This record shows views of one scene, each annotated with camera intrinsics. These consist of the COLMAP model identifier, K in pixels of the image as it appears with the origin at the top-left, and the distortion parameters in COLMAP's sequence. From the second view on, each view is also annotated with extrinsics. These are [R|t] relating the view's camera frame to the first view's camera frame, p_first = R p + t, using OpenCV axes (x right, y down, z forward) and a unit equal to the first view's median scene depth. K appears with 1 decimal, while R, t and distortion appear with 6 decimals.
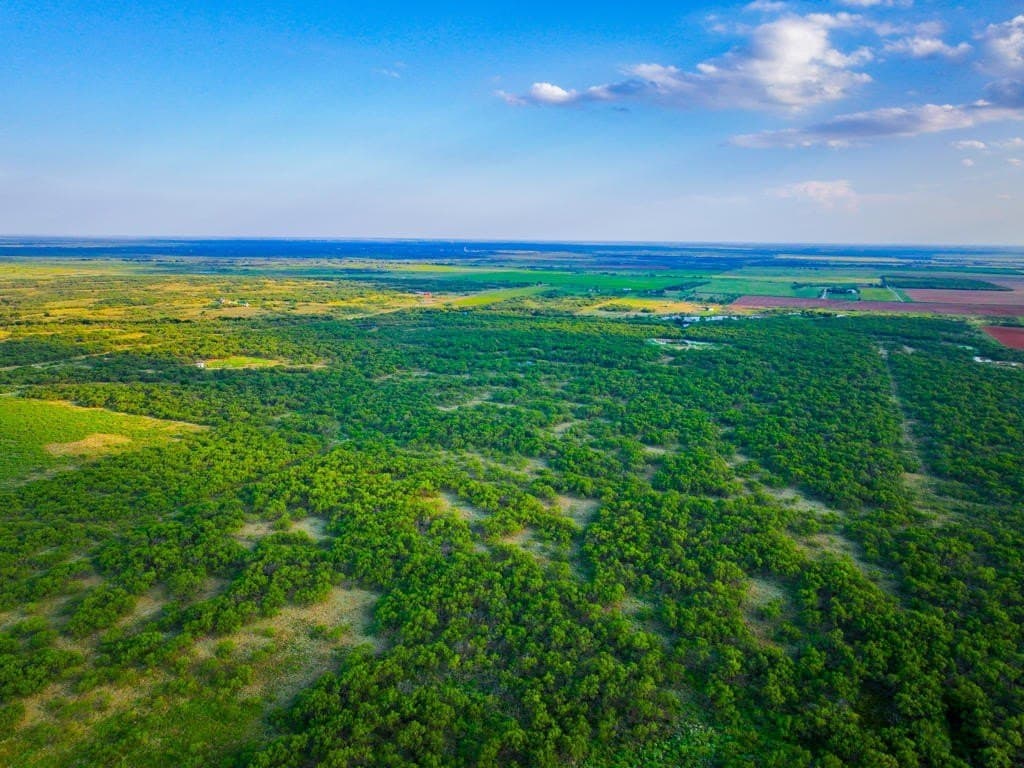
lens RADIAL K [[717.3, 0, 510.9], [0, 717.3, 390.0], [0, 0, 1]] dist [-0.008255, 0.029824]
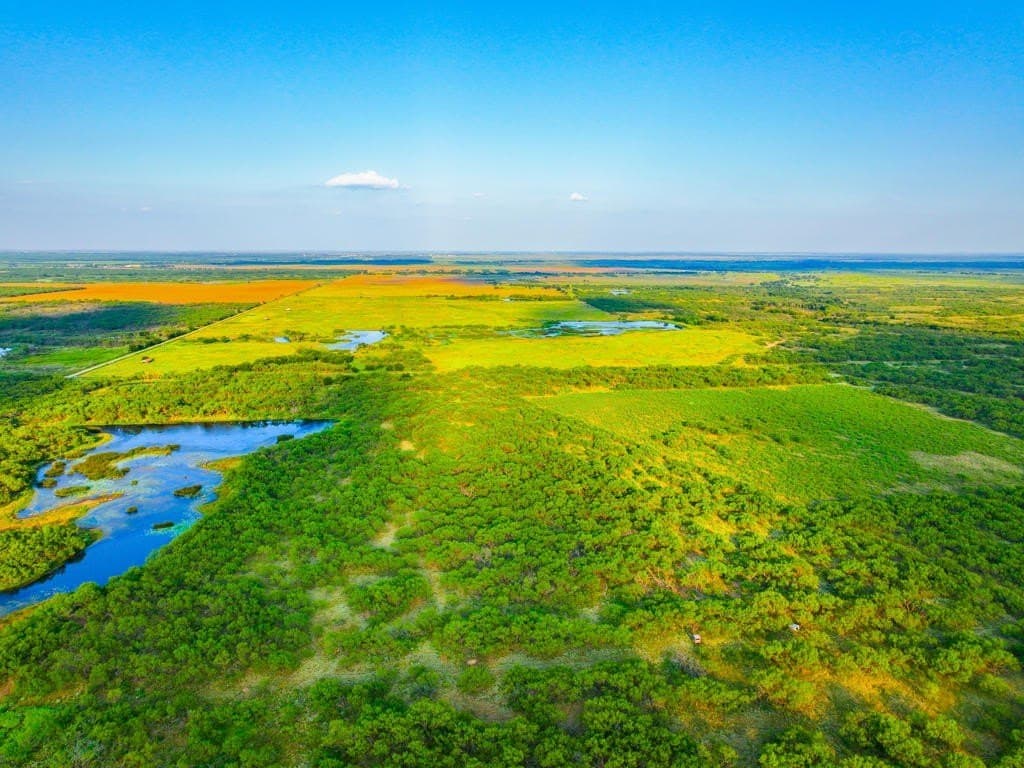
lens RADIAL K [[717.3, 0, 510.9], [0, 717.3, 390.0], [0, 0, 1]] dist [-0.008255, 0.029824]
pose [[0.512111, 0.158506, -0.844167, -0.133590], [-0.178370, 0.981024, 0.075996, 0.018153], [0.840195, 0.111655, 0.530666, 0.110973]]
